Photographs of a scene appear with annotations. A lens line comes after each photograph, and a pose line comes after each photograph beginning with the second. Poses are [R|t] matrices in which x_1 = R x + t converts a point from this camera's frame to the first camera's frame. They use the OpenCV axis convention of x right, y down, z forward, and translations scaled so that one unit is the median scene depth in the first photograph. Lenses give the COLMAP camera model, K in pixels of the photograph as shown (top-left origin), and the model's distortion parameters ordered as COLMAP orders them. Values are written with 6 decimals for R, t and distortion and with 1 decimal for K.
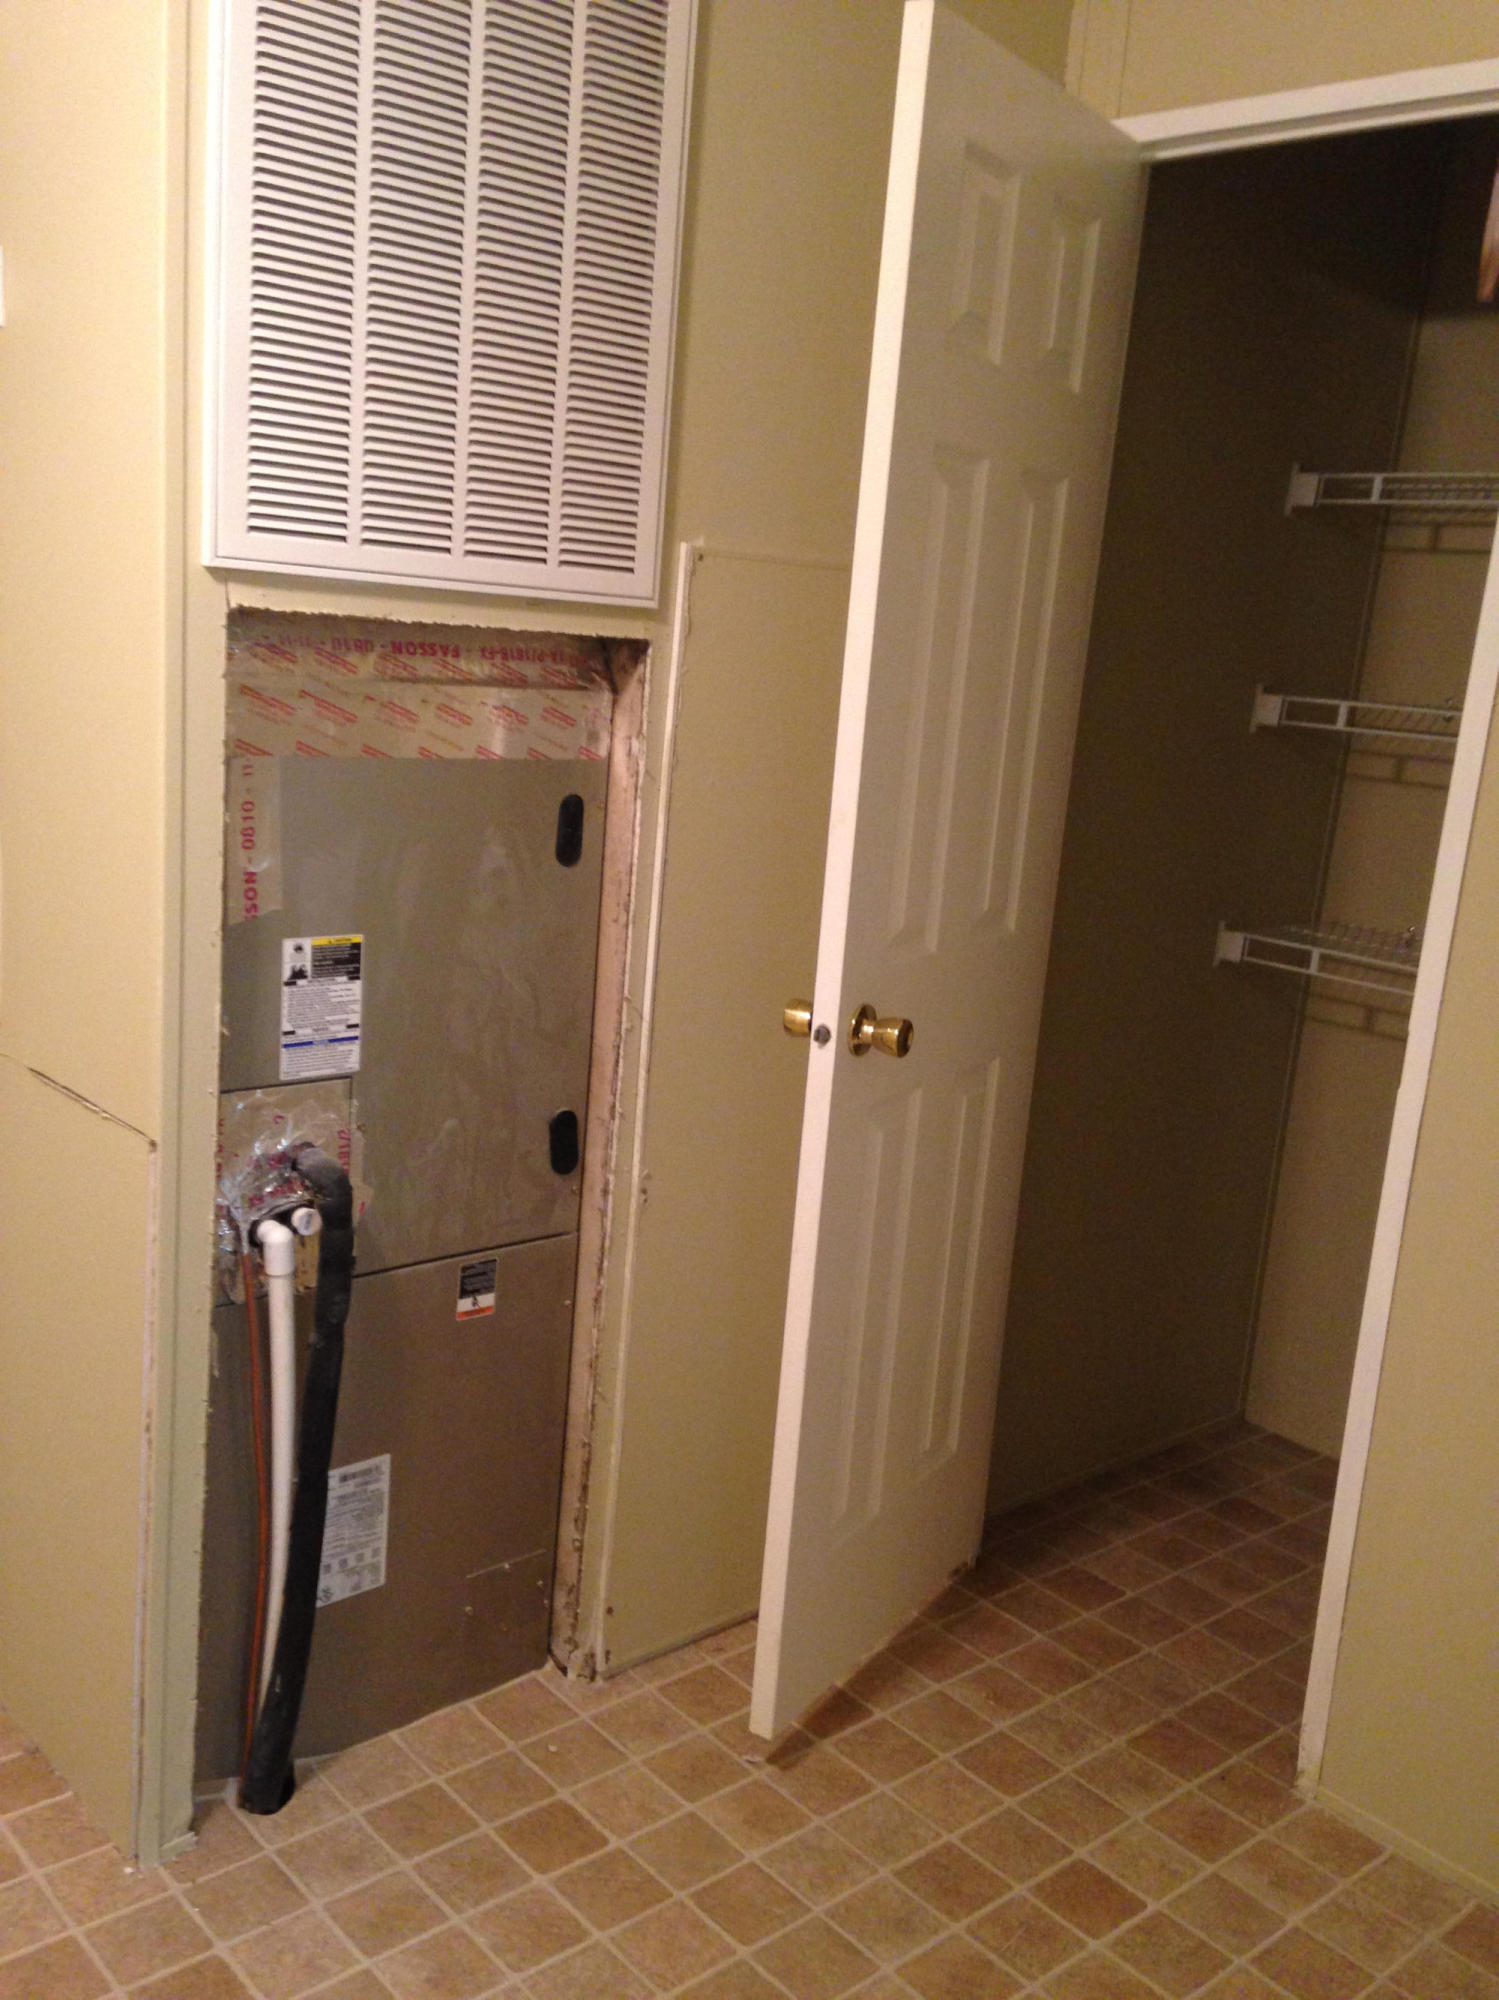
lens RADIAL K [[1800.6, 0, 749.5], [0, 1800.6, 1000.0], [0, 0, 1]] dist [0.159650, -0.222021]
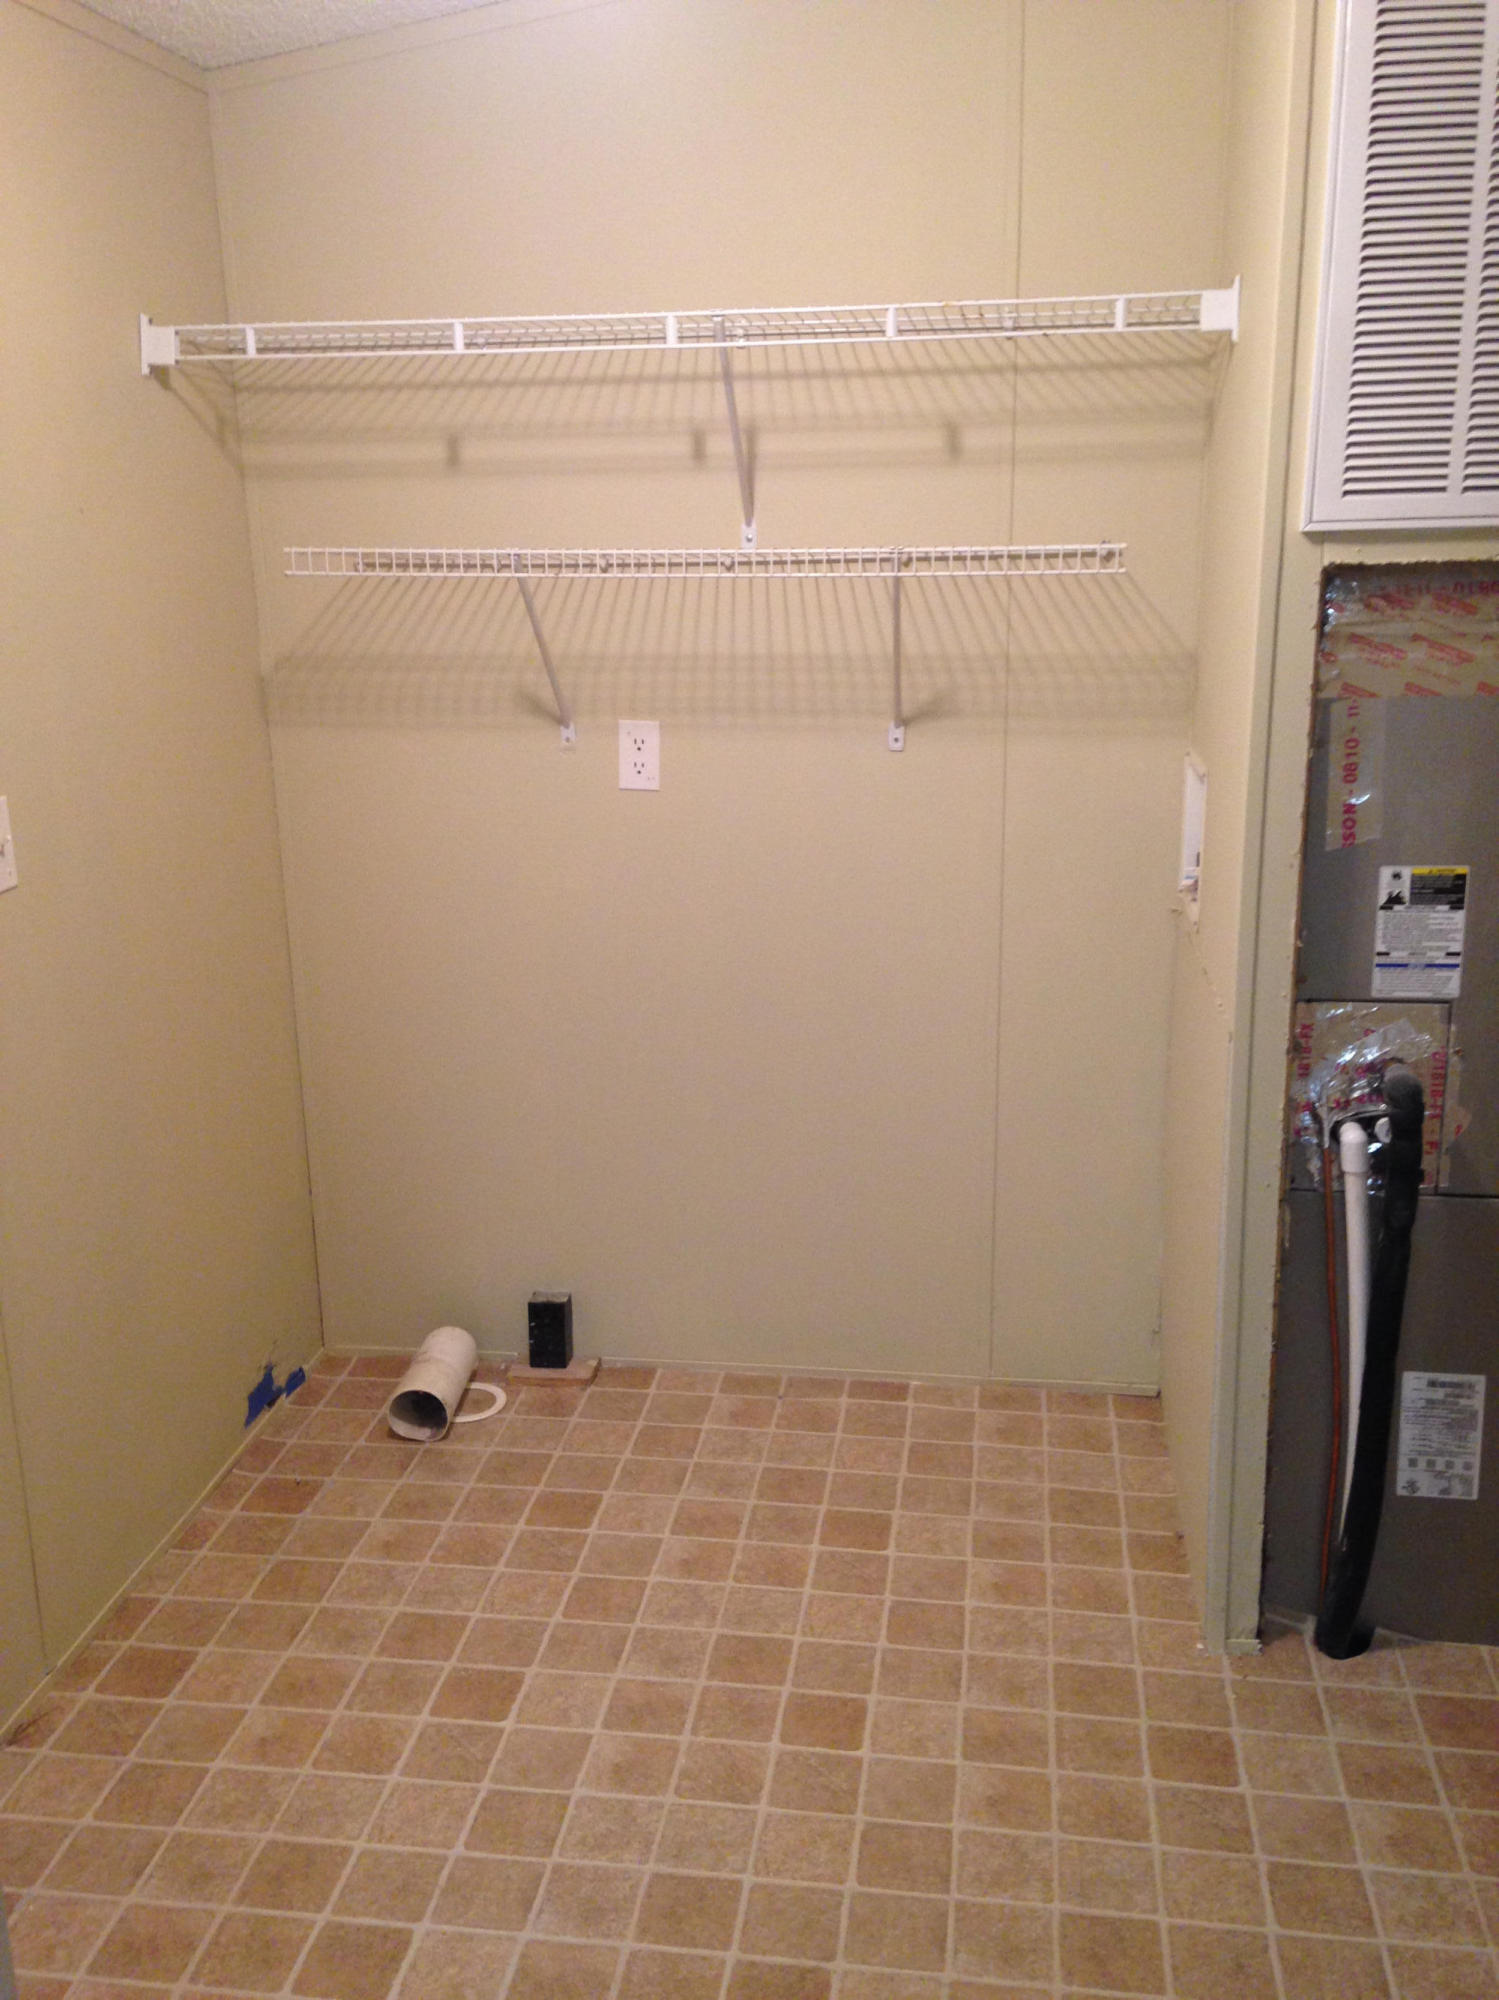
lens RADIAL K [[1800.6, 0, 749.5], [0, 1800.6, 1000.0], [0, 0, 1]] dist [0.159650, -0.222021]
pose [[0.631780, 0.097587, -0.768980, 0.349249], [-0.086542, 0.994721, 0.055134, 0.018055], [0.770302, 0.031716, 0.636891, 0.013406]]
